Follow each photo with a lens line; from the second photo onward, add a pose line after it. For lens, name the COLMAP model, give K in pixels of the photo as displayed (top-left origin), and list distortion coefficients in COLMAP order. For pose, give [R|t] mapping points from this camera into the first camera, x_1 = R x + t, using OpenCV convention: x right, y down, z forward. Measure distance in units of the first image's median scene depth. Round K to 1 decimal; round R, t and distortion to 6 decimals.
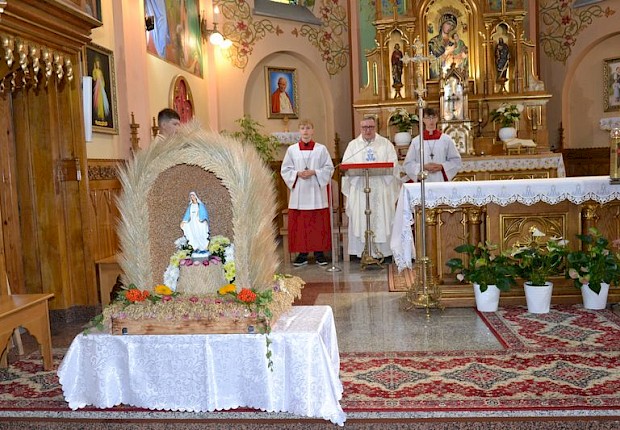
lens RADIAL K [[646.4, 0, 310.0], [0, 646.4, 215.0], [0, 0, 1]] dist [-0.016488, -0.012765]
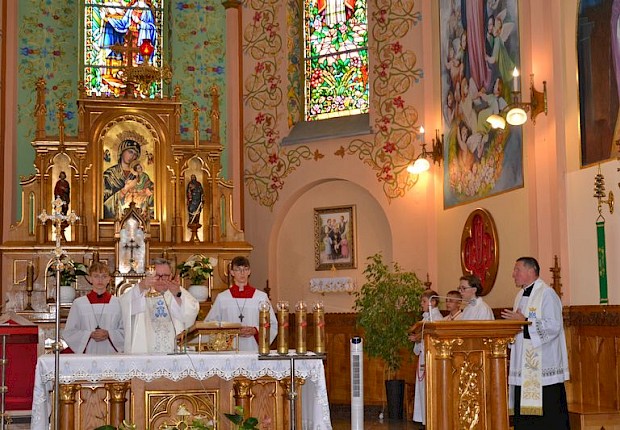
lens RADIAL K [[1005.1, 0, 311.4], [0, 1005.1, 217.0], [0, 0, 1]] dist [-0.023467, -0.000163]
pose [[0.939874, 0.062744, 0.335707, 0.014640], [-0.000816, 0.983389, -0.181510, 0.007415], [-0.341519, 0.170323, 0.924313, -0.219243]]
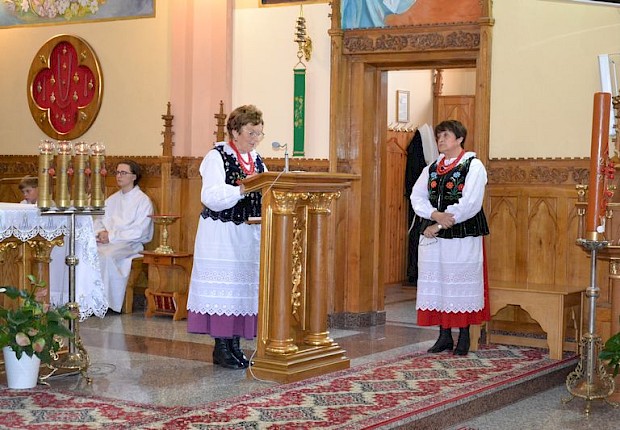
lens RADIAL K [[1198.7, 0, 310.0], [0, 1198.7, 215.0], [0, 0, 1]] dist [-0.010123, 0.017407]
pose [[0.461627, 0.015780, 0.886934, -0.303582], [0.027786, 0.999094, -0.032238, 0.002394], [-0.886639, 0.039526, 0.460770, 0.048873]]
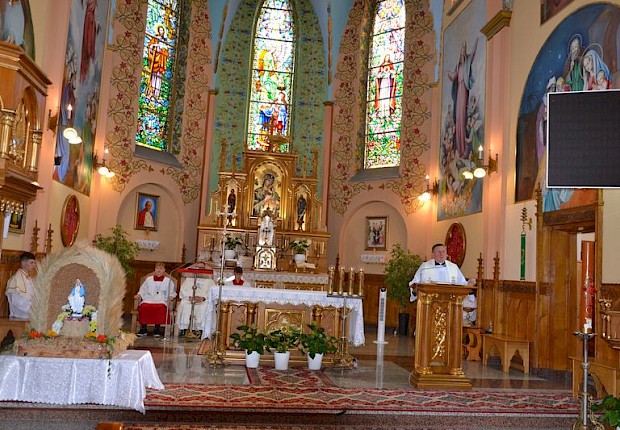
lens RADIAL K [[547.4, 0, 310.0], [0, 547.4, 215.0], [0, 0, 1]] dist [-0.000565, 0.003098]
pose [[0.964880, 0.122595, 0.232328, 0.023402], [-0.080387, 0.979791, -0.183161, 0.005851], [-0.250088, 0.158052, 0.955236, -0.230886]]
